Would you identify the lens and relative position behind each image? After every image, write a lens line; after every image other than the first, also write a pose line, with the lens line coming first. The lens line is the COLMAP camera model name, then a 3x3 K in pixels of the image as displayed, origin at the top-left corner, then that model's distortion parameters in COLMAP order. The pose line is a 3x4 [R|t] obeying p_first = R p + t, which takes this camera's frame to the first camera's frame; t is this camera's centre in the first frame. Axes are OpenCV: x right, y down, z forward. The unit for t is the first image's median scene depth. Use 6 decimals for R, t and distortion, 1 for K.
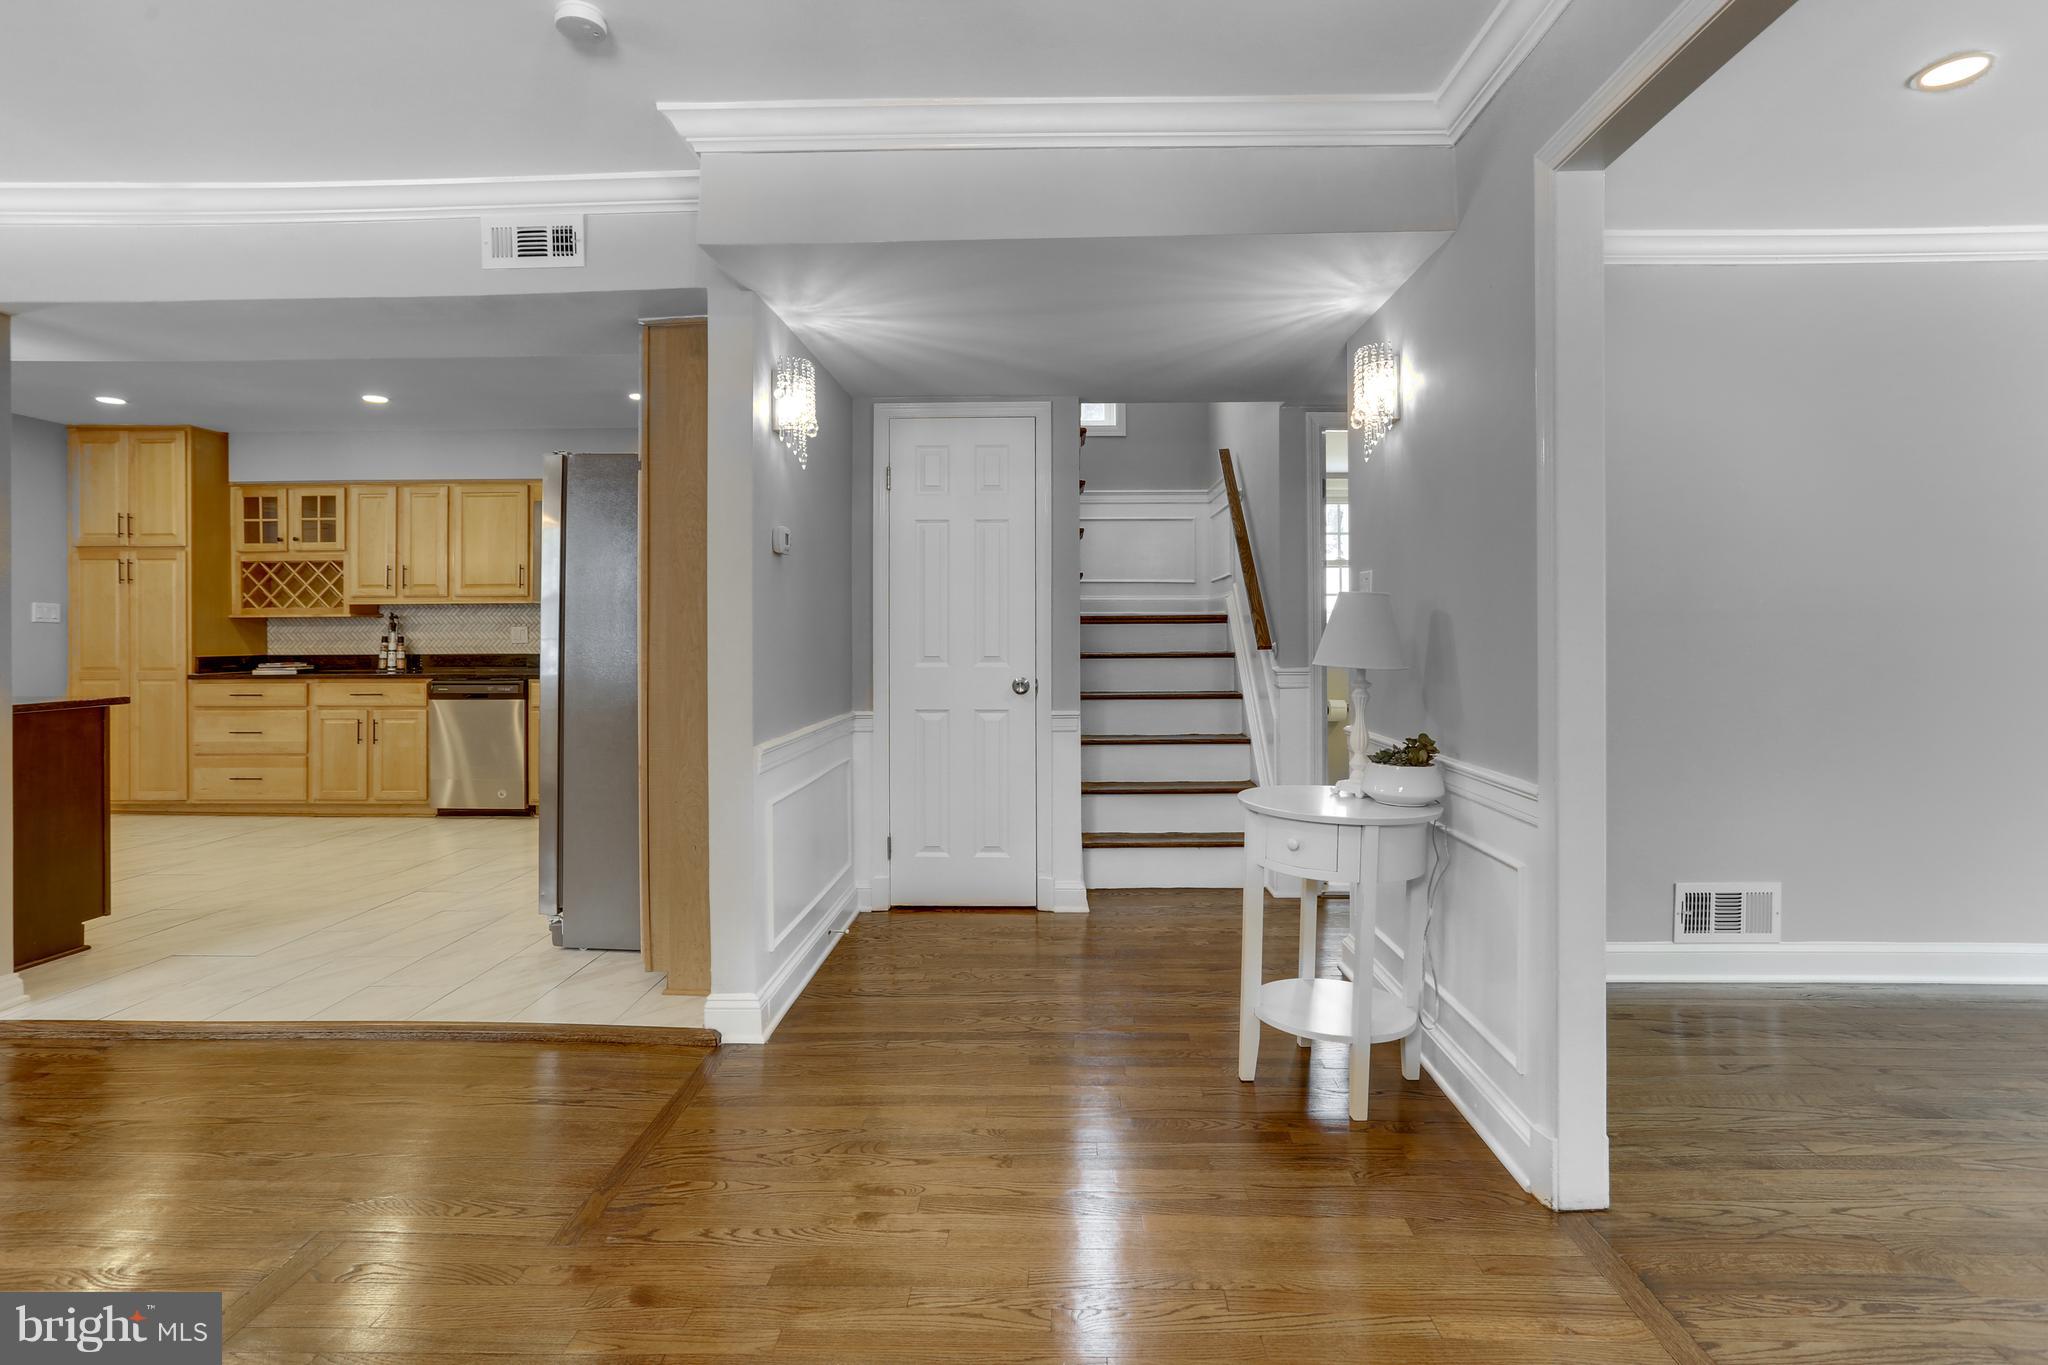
lens RADIAL K [[1060.6, 0, 981.4], [0, 1060.6, 628.5], [0, 0, 1]] dist [-0.001151, 0.032860]
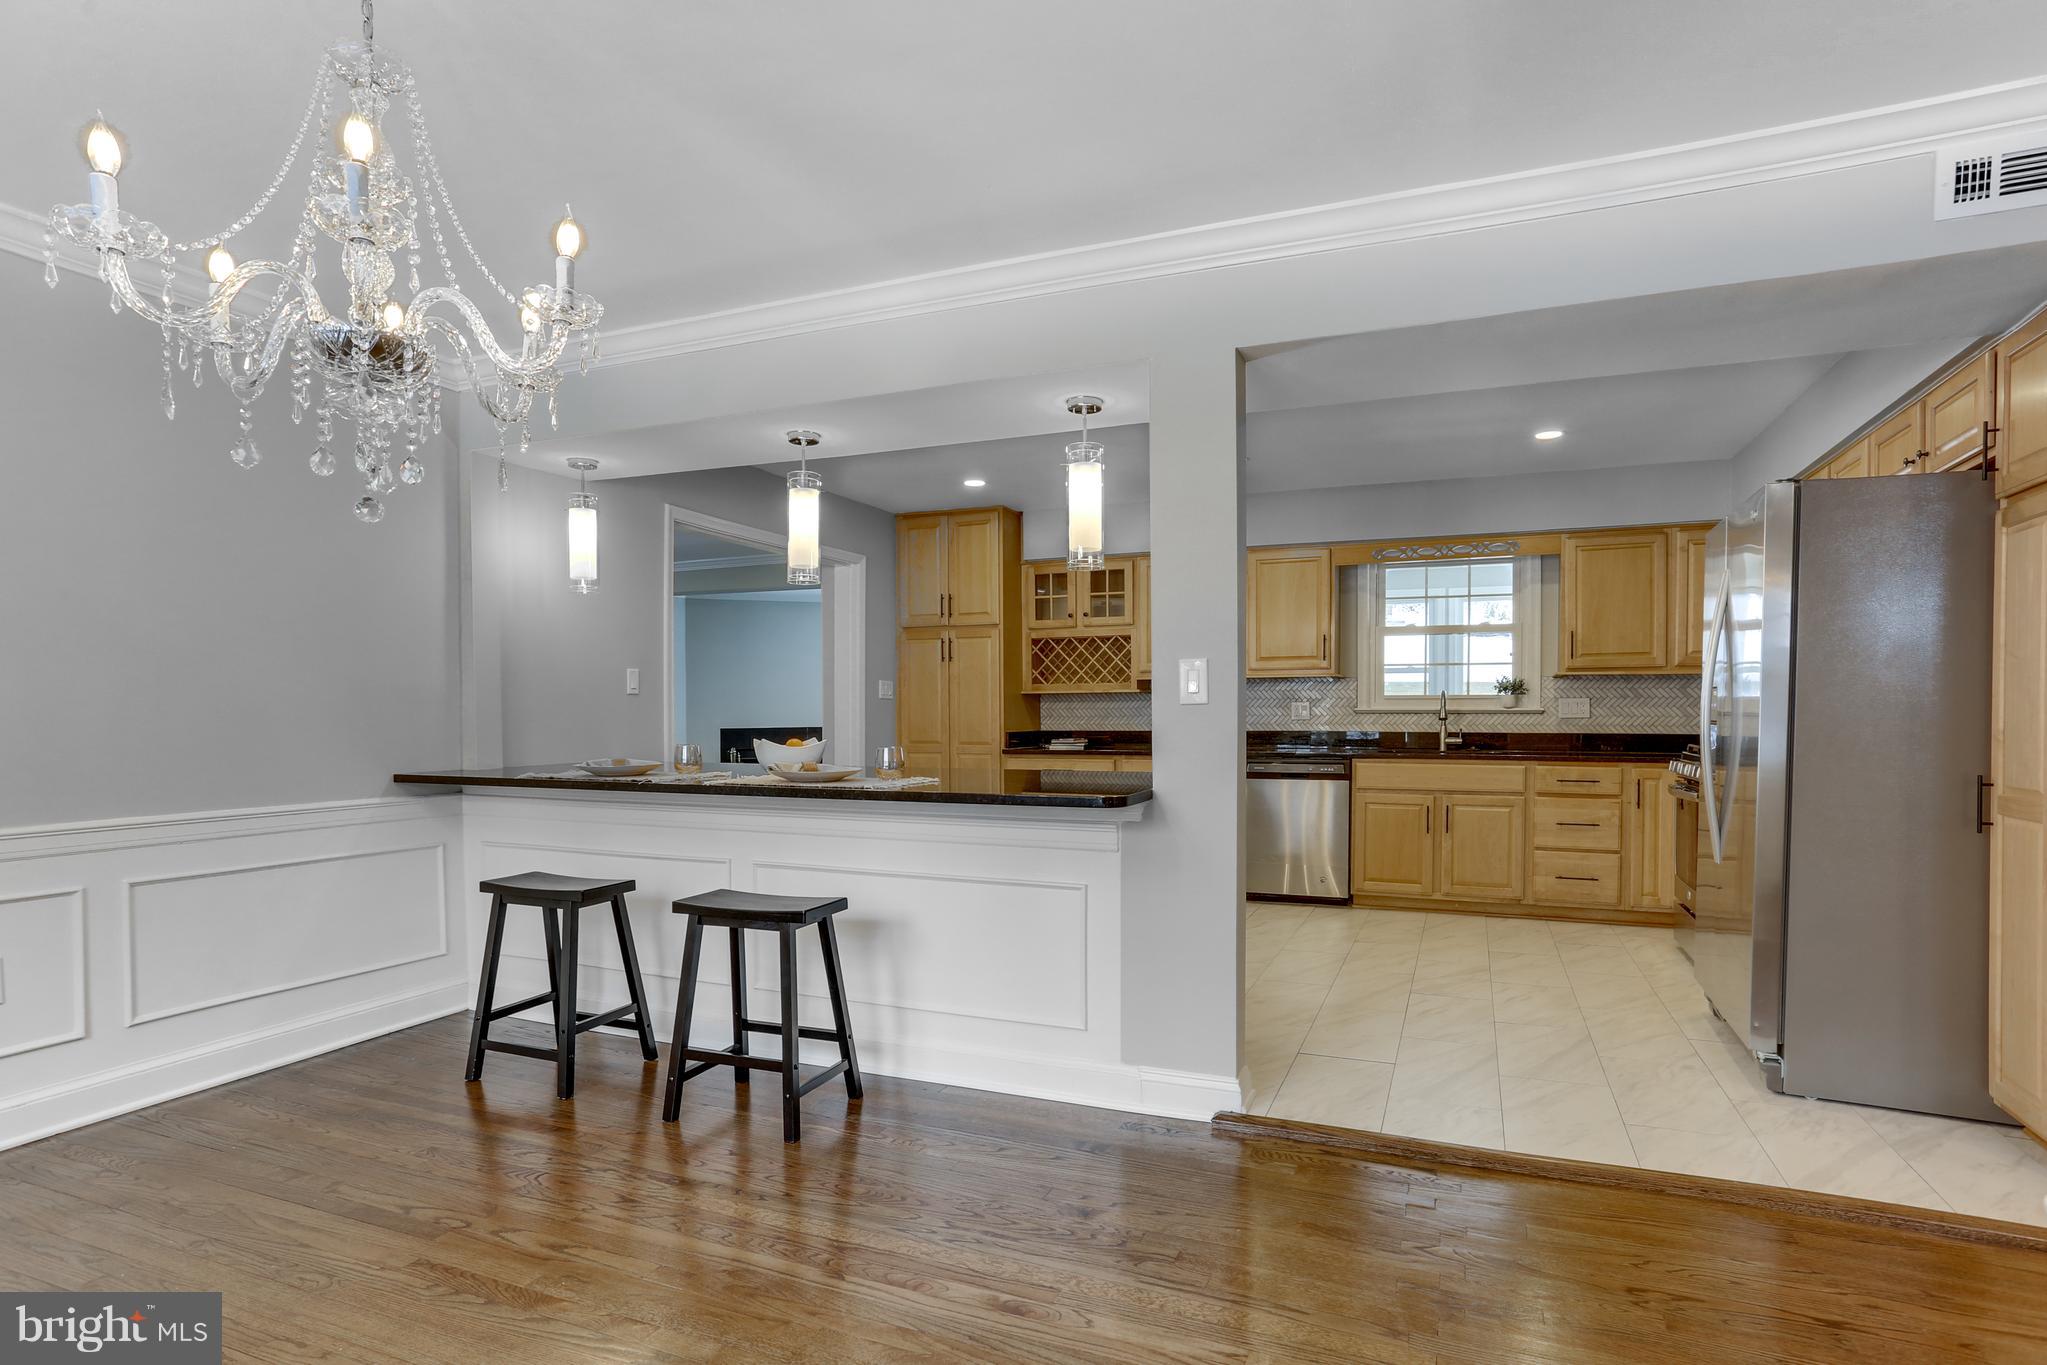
lens RADIAL K [[1068.5, 0, 1025.9], [0, 1068.5, 751.3], [0, 0, 1]] dist [-0.001218, -0.000210]
pose [[0.946759, 0.012305, -0.321709, -0.373445], [0.001532, 0.999086, 0.042723, 0.001282], [0.321940, -0.040942, 0.945874, 0.031771]]
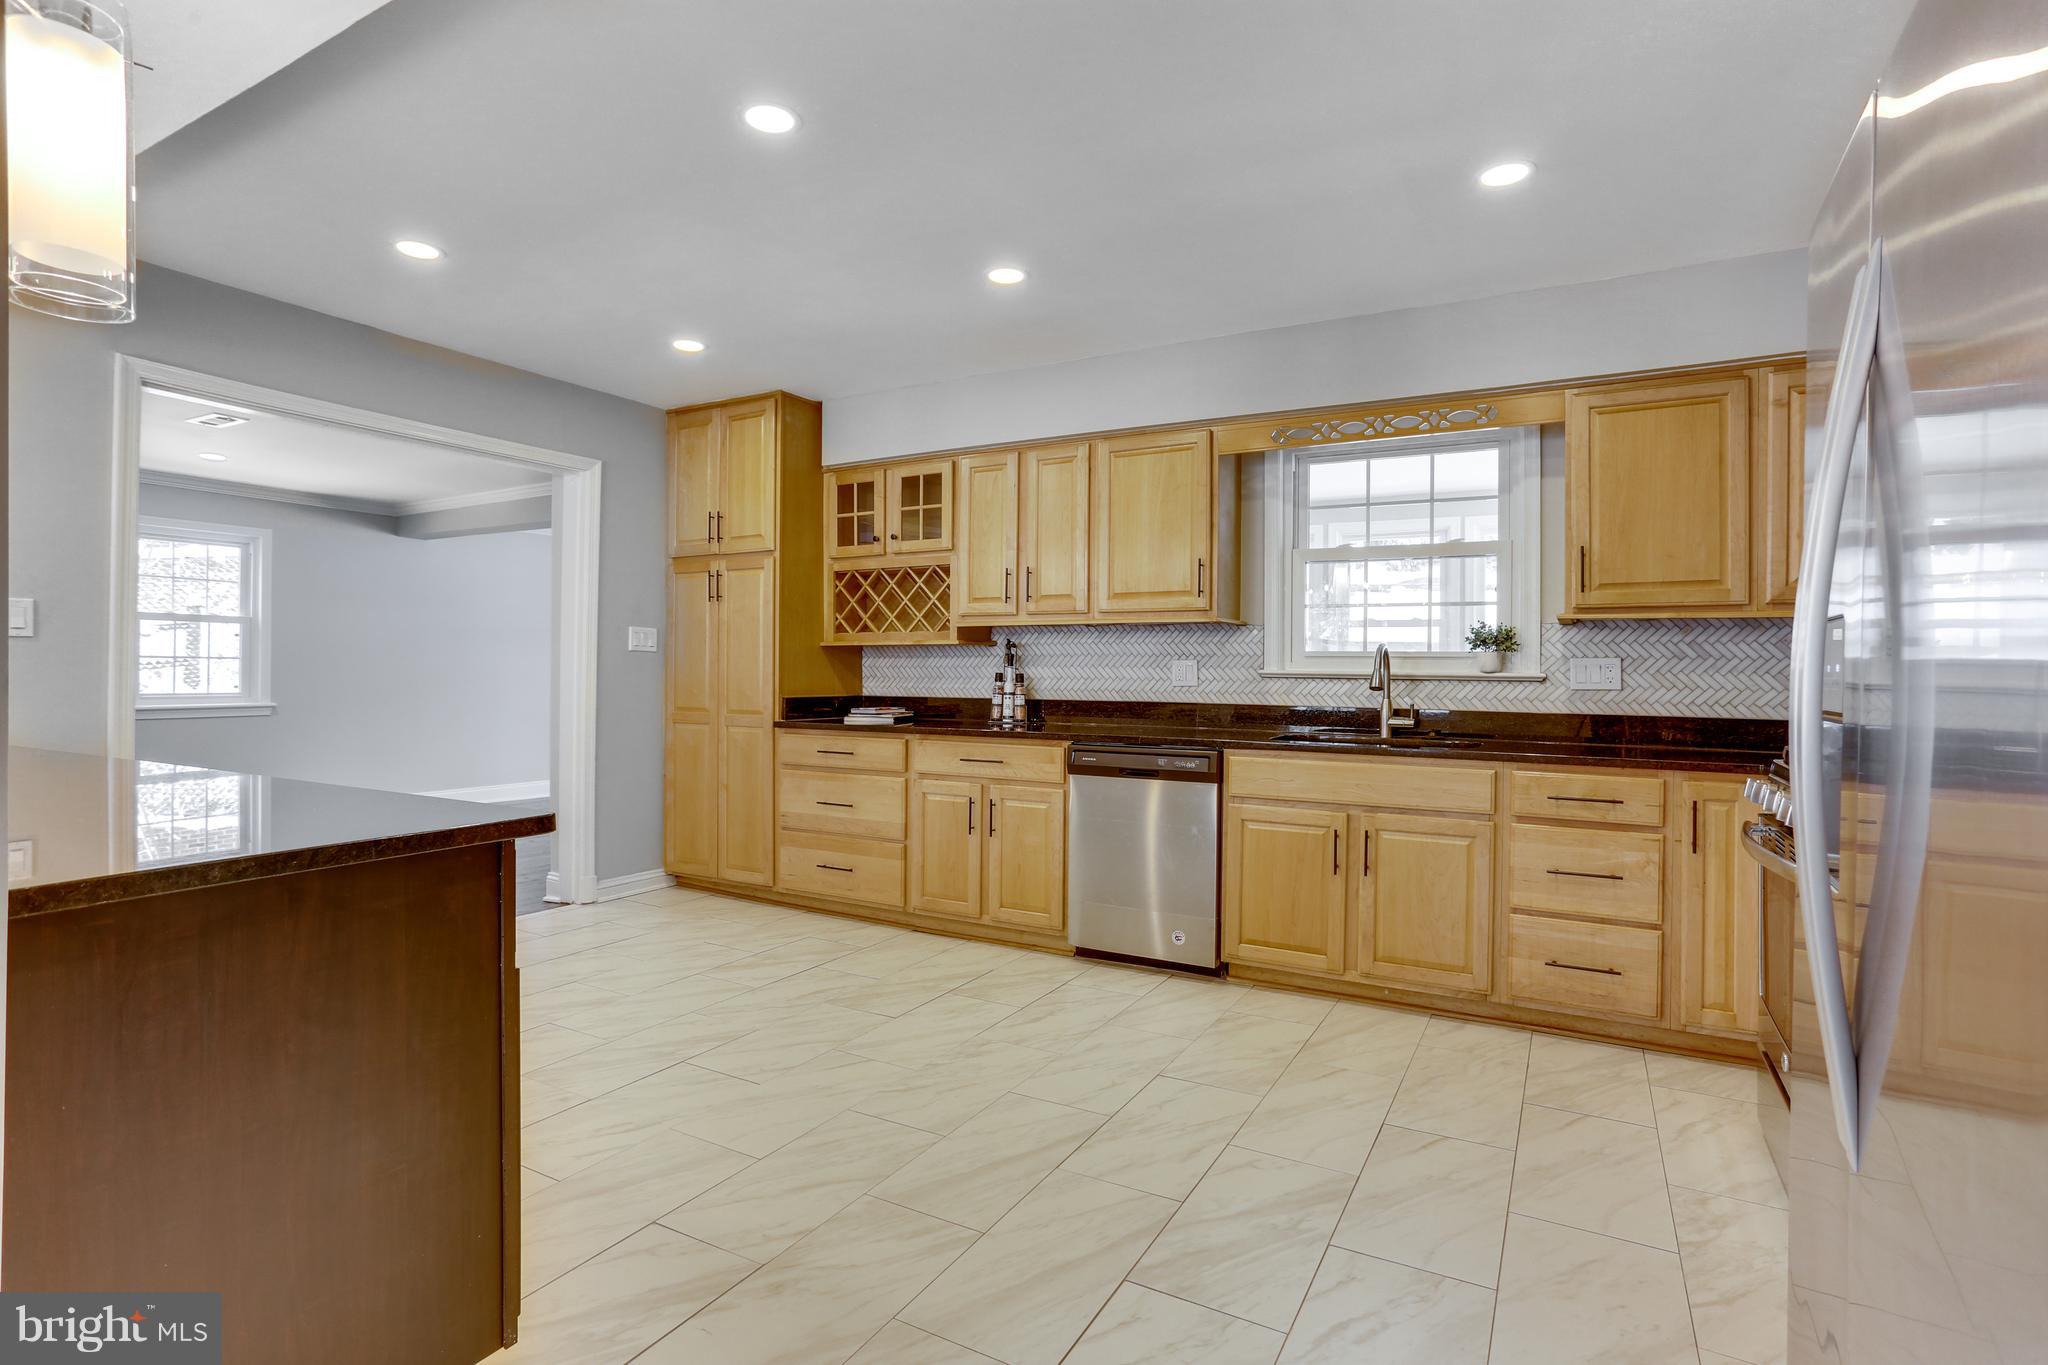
lens RADIAL K [[998.0, 0, 1014.3], [0, 998.0, 678.1], [0, 0, 1]] dist [-0.007618, 0.000090]
pose [[0.899268, 0.013748, -0.437182, -0.272971], [-0.009068, 0.999877, 0.012791, 0.002433], [0.437304, -0.007538, 0.899282, 0.426834]]
